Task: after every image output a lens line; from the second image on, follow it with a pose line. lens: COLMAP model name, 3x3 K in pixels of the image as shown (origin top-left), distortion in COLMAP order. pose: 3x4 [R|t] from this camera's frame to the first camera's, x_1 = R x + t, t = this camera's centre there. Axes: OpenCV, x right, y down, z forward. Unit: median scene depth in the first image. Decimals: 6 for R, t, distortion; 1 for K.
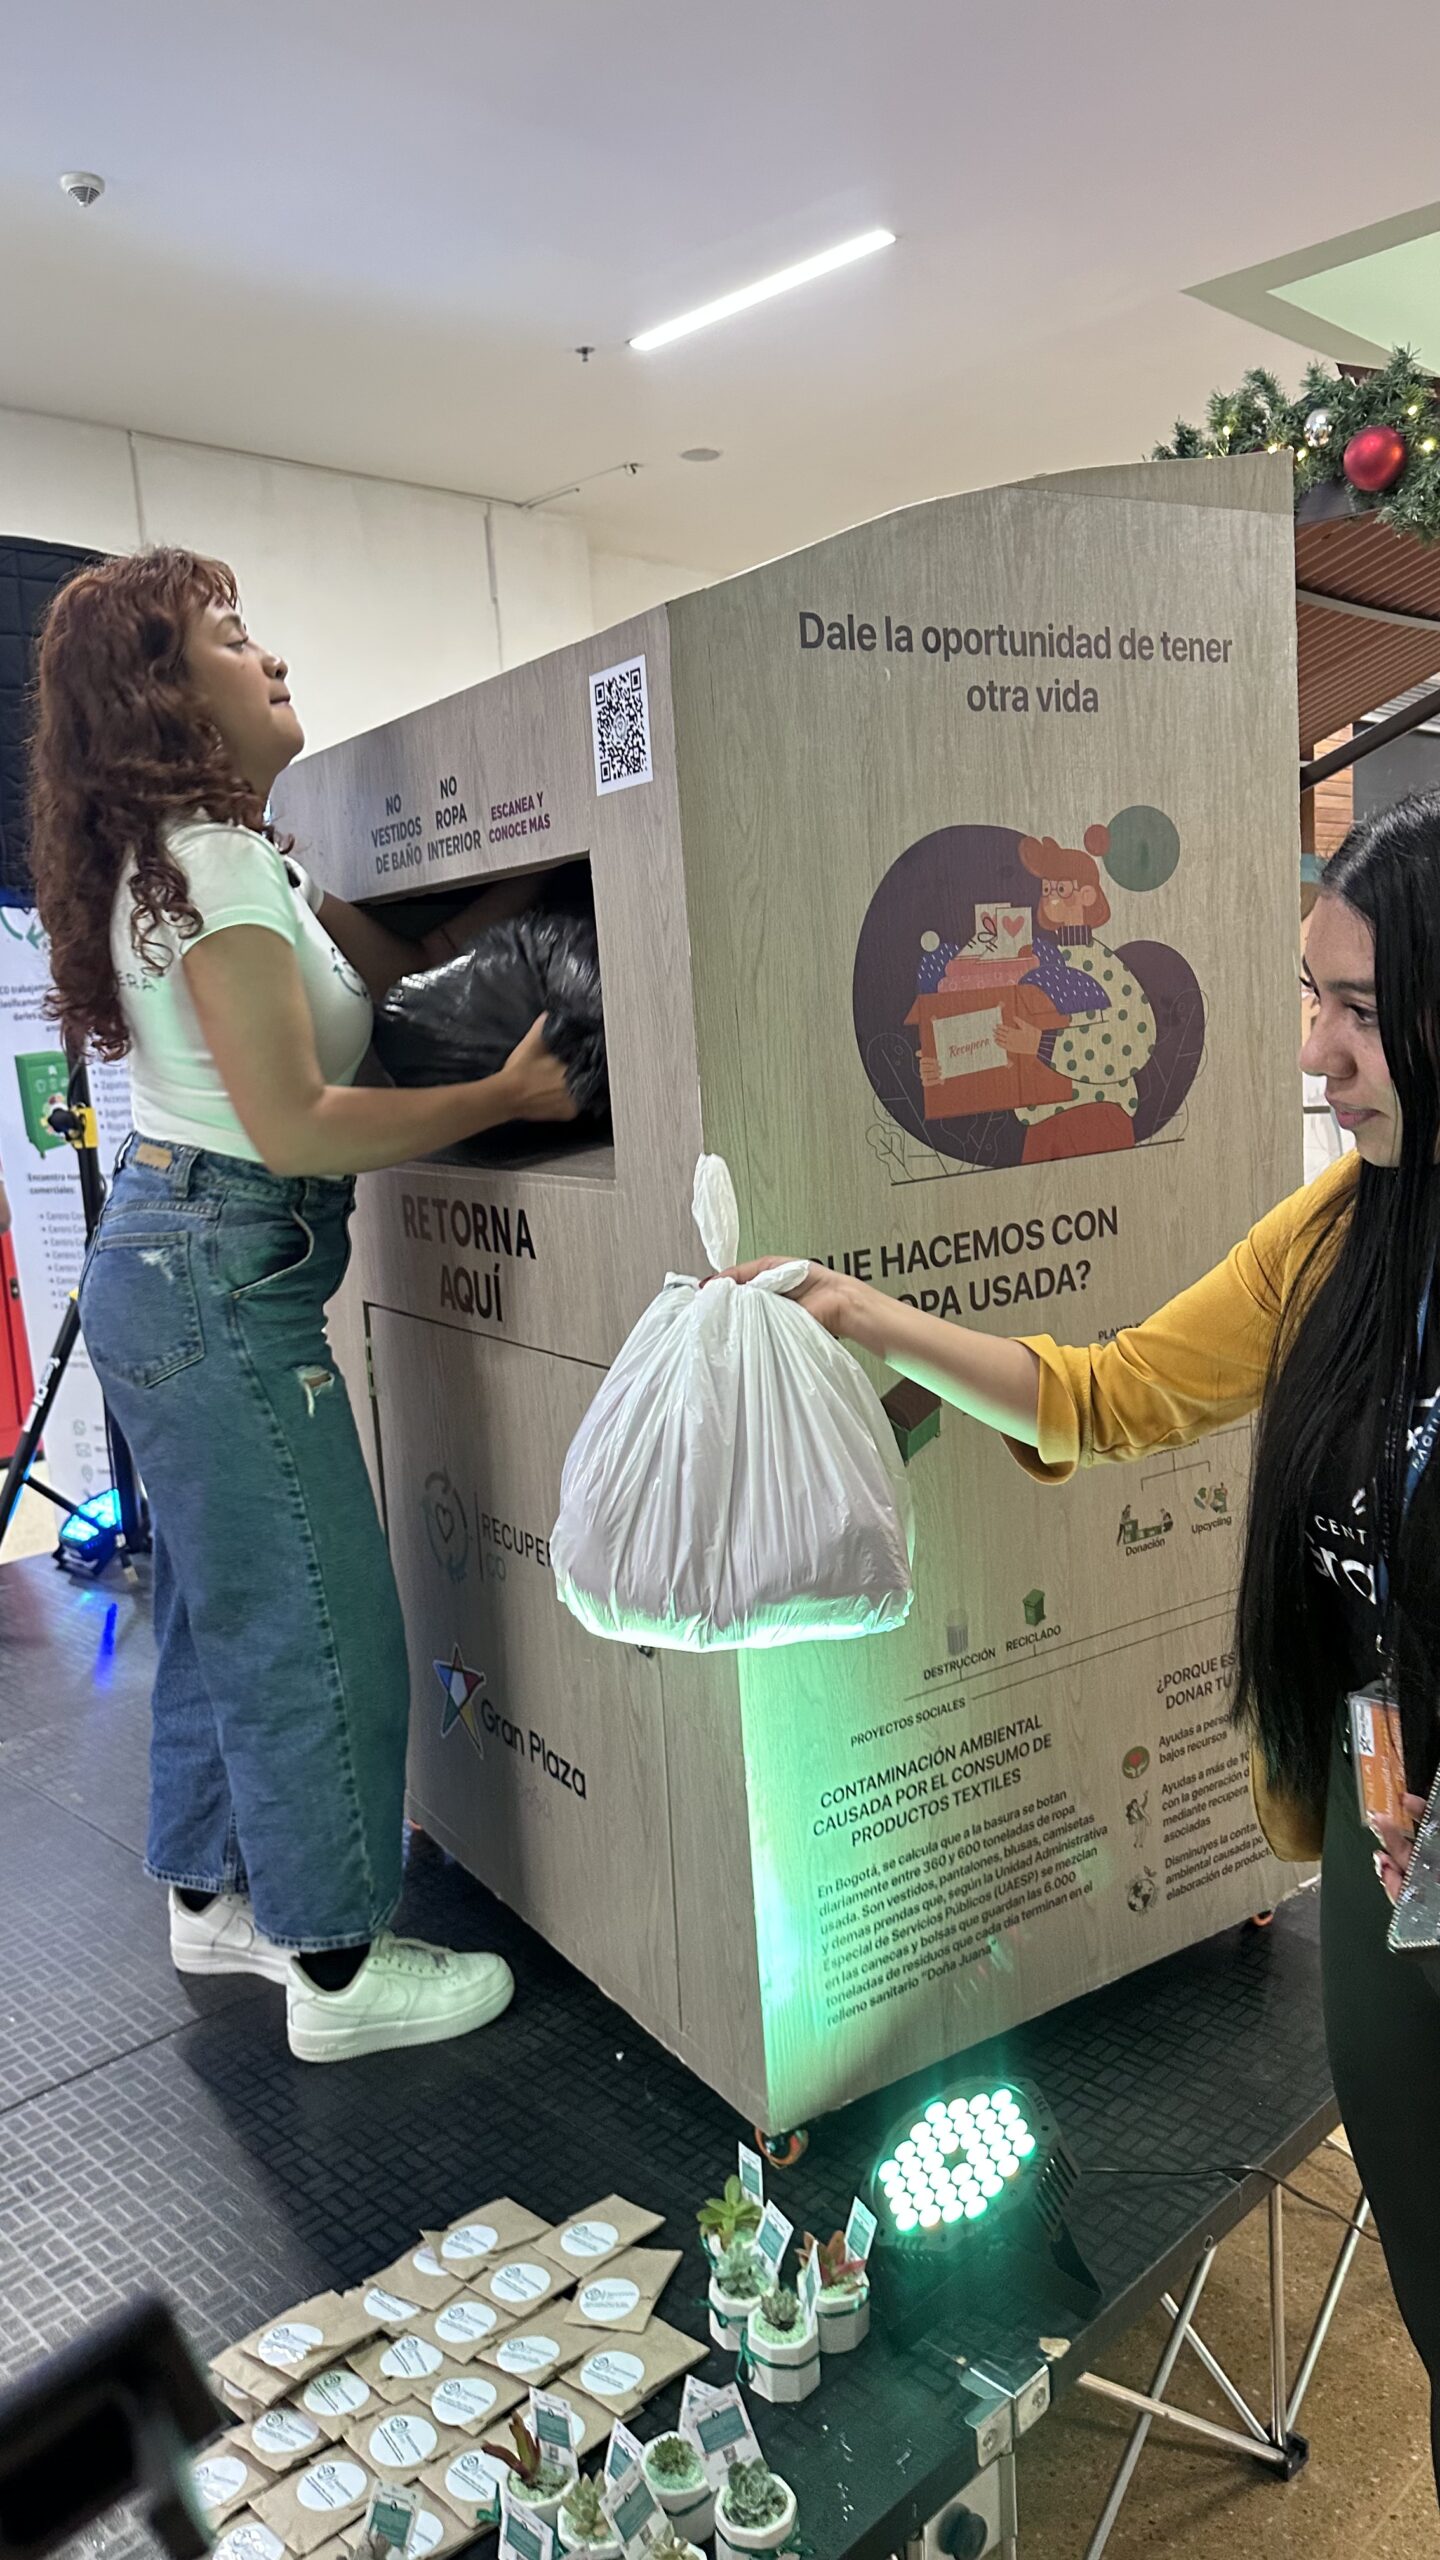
lens RADIAL K [[1771.7, 0, 694.5], [0, 1771.7, 1264.8], [0, 0, 1]] dist [0.195746, -0.427034]
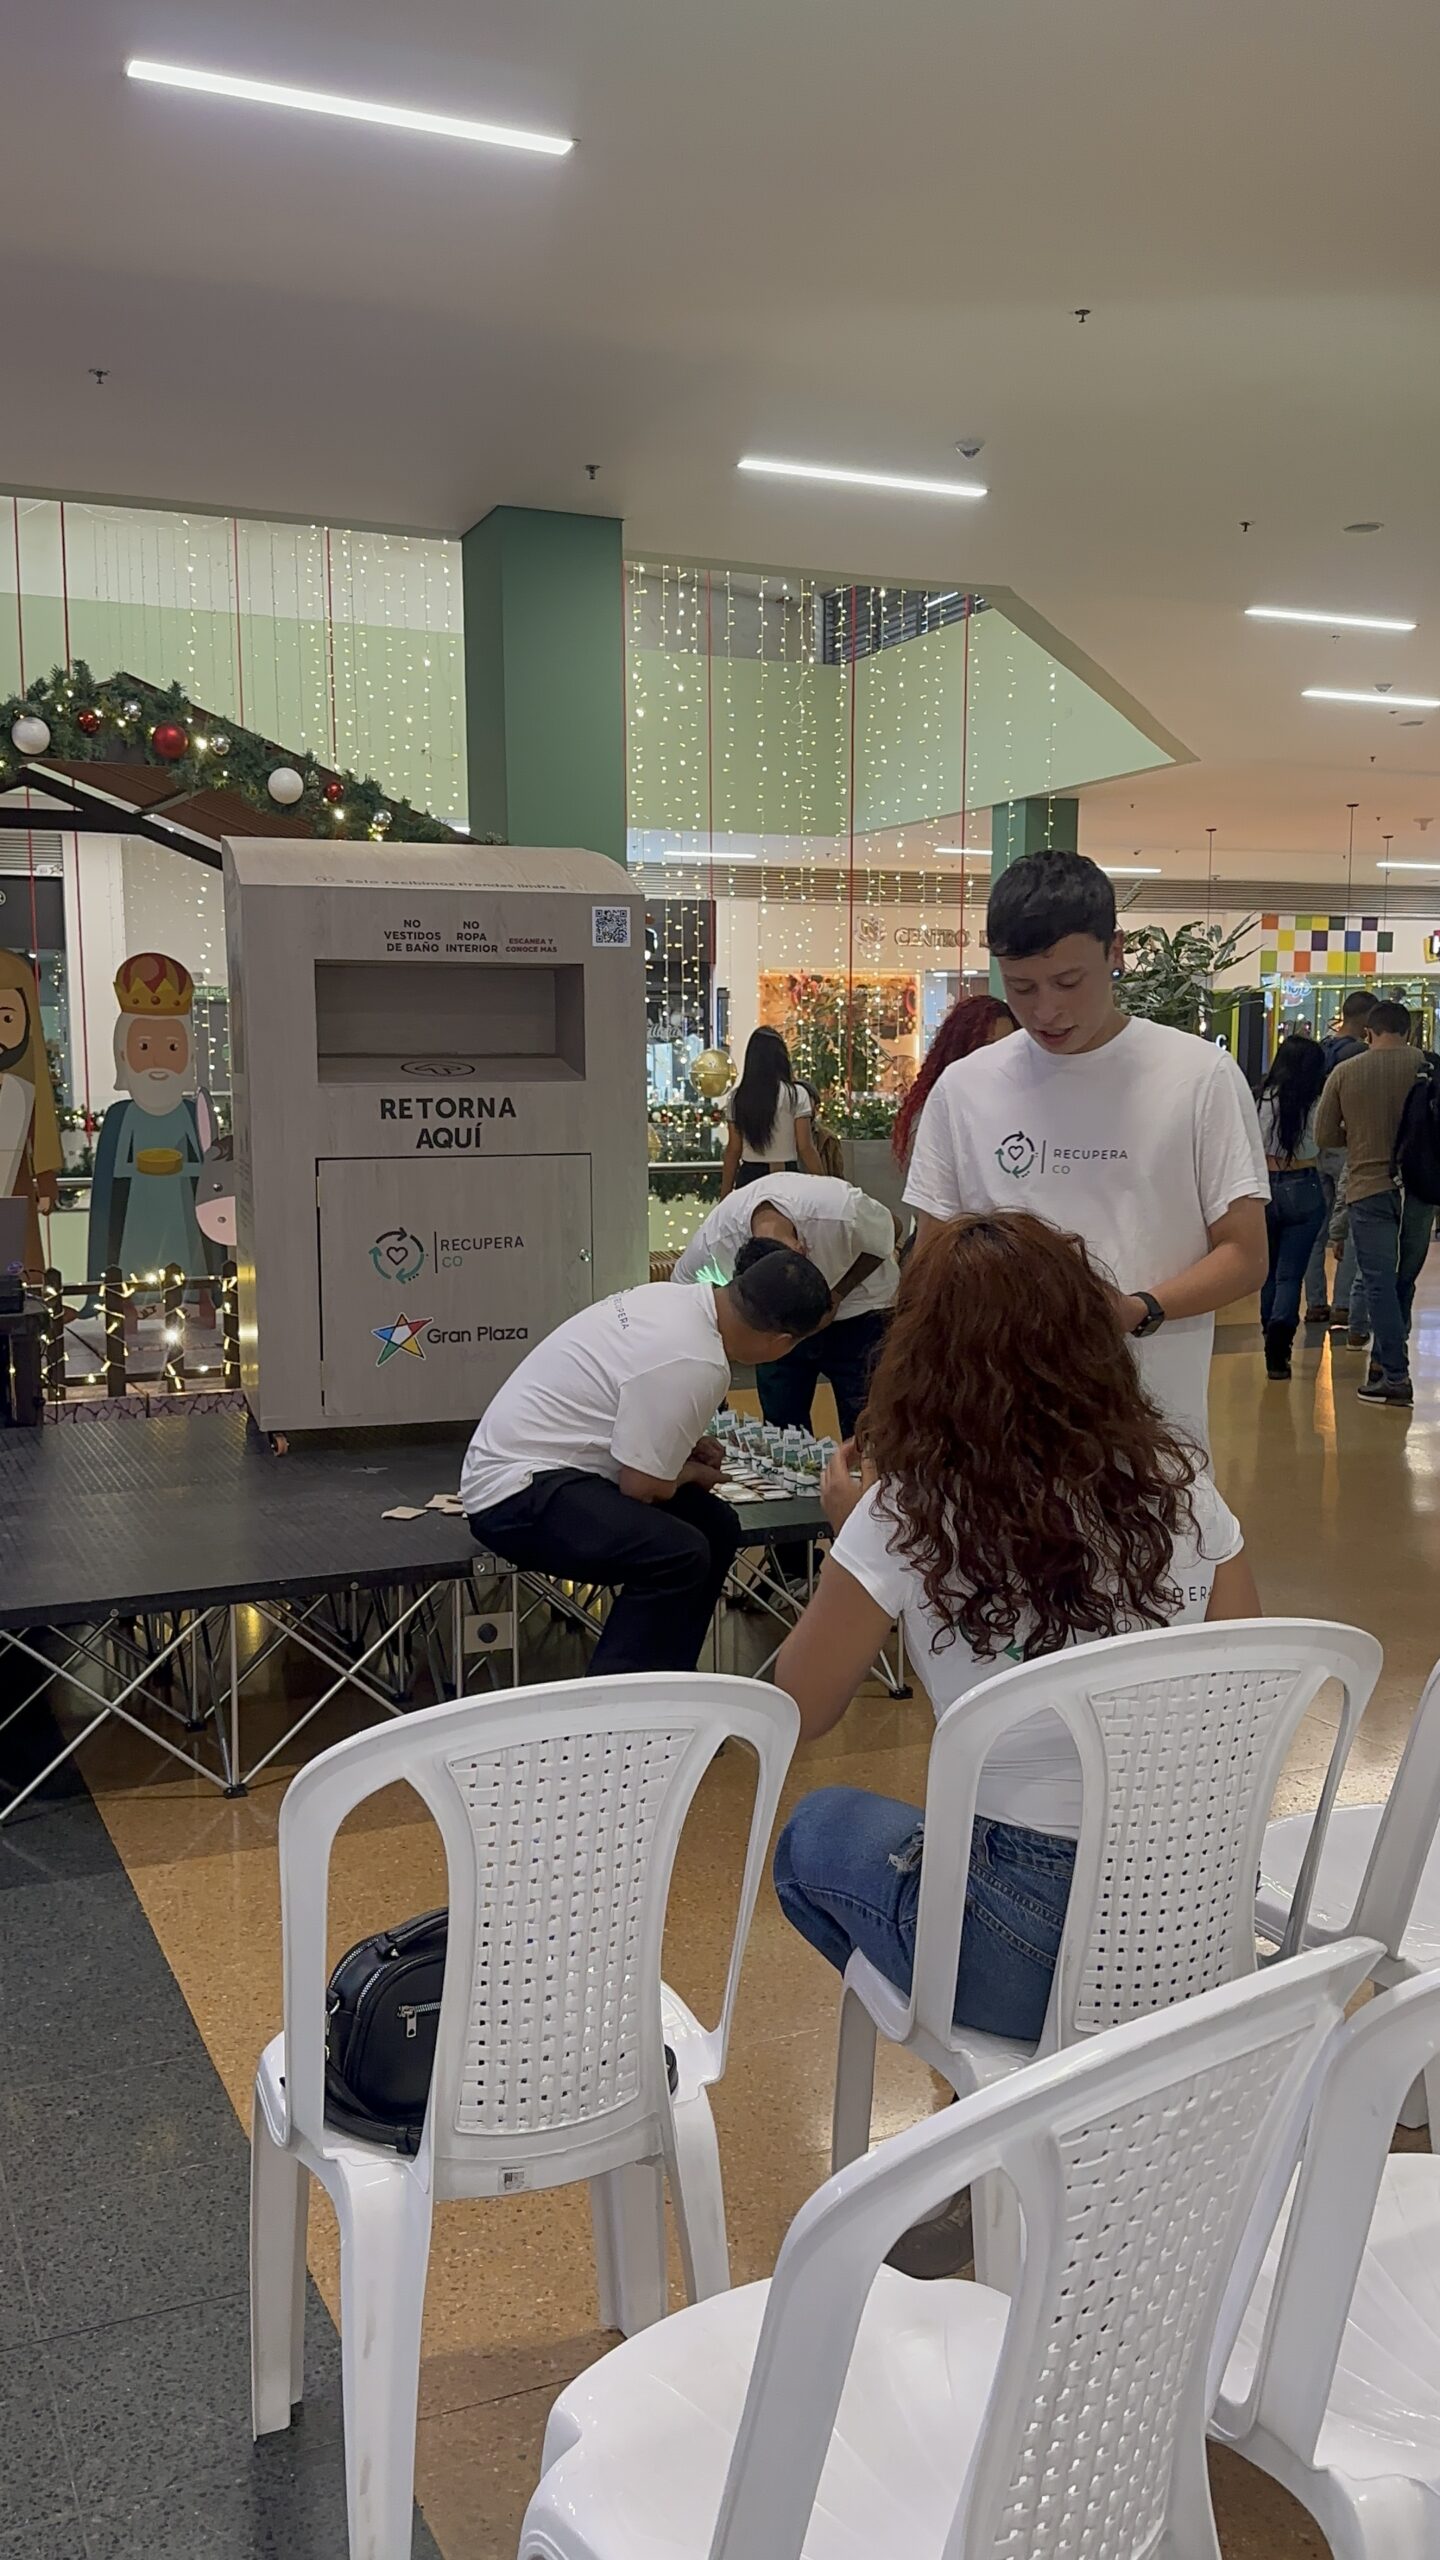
lens RADIAL K [[2088.6, 0, 718.6], [0, 2088.6, 1295.1], [0, 0, 1]] dist [0.184426, -0.363443]
pose [[0.257710, -0.039907, 0.965398, -2.713547], [0.128974, 0.991626, 0.006562, 0.248344], [-0.957576, 0.122820, 0.260699, -0.010171]]
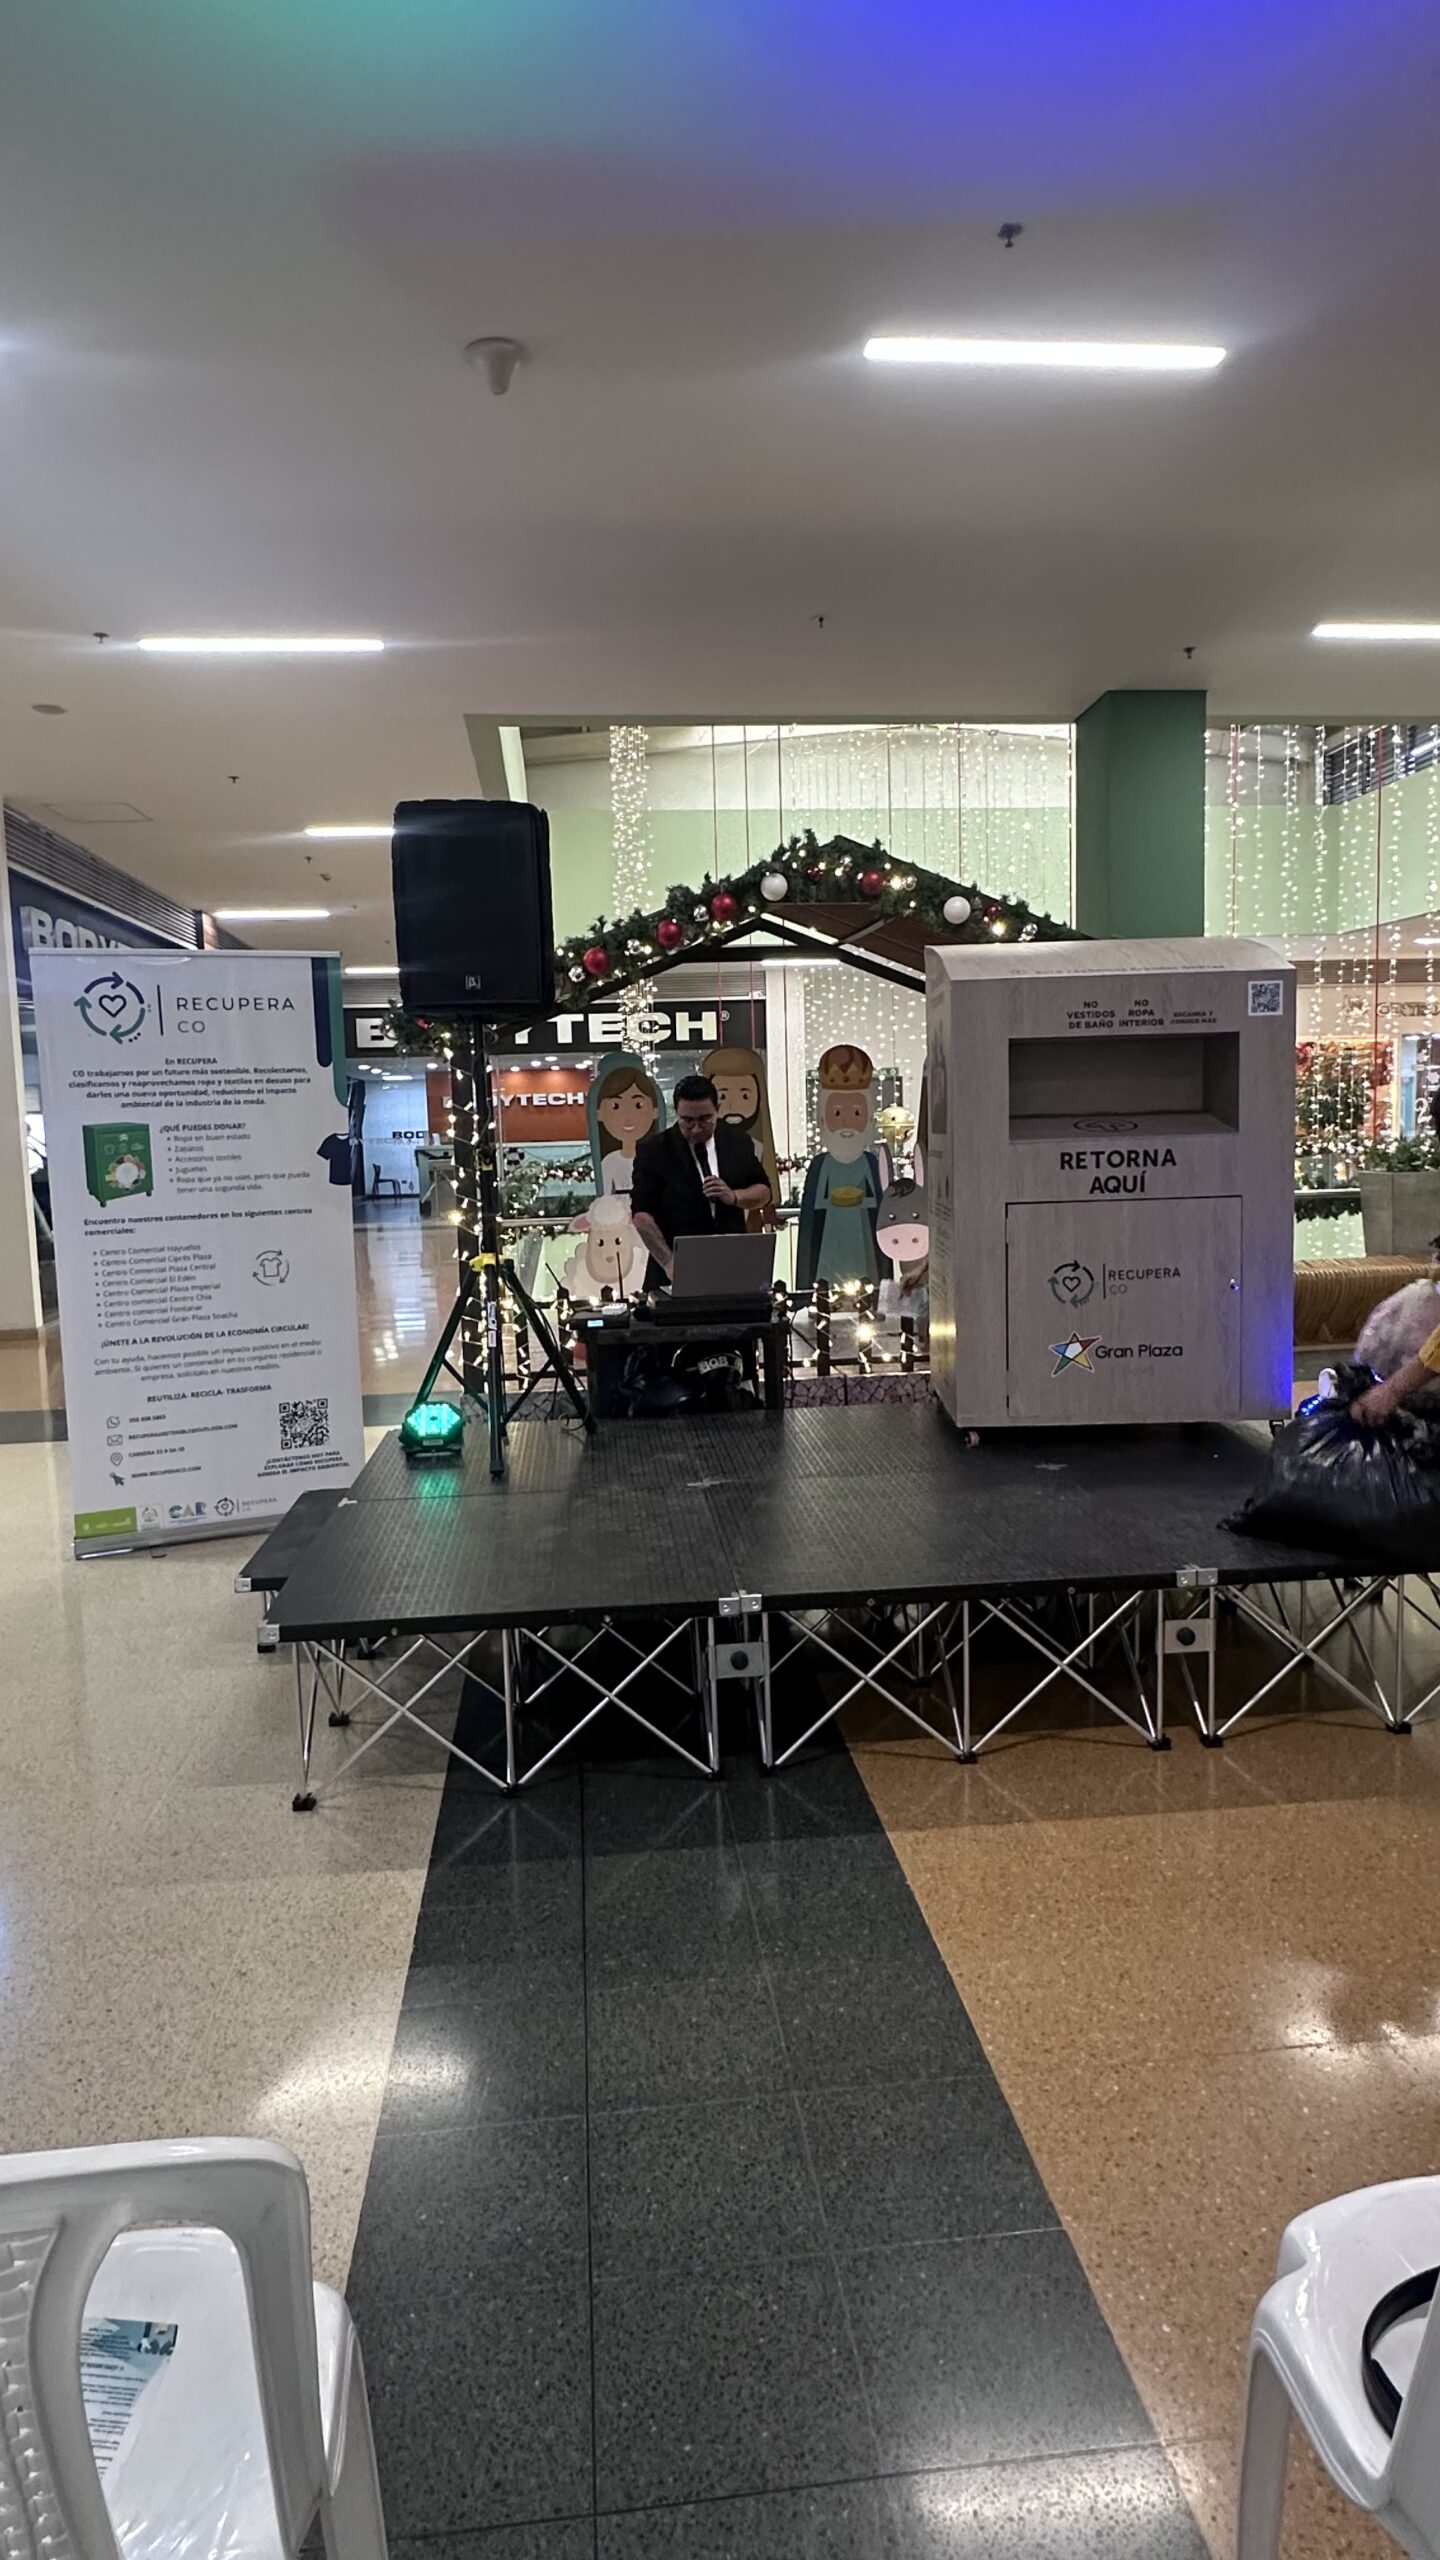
lens RADIAL K [[1443.8, 0, 718.5], [0, 1443.8, 1284.6], [0, 0, 1]] dist [0.003035, 0.000698]
pose [[0.550852, -0.040091, 0.833640, -2.343879], [0.114313, 0.993056, -0.027778, 0.160888], [-0.826738, 0.110597, 0.551610, 0.318479]]
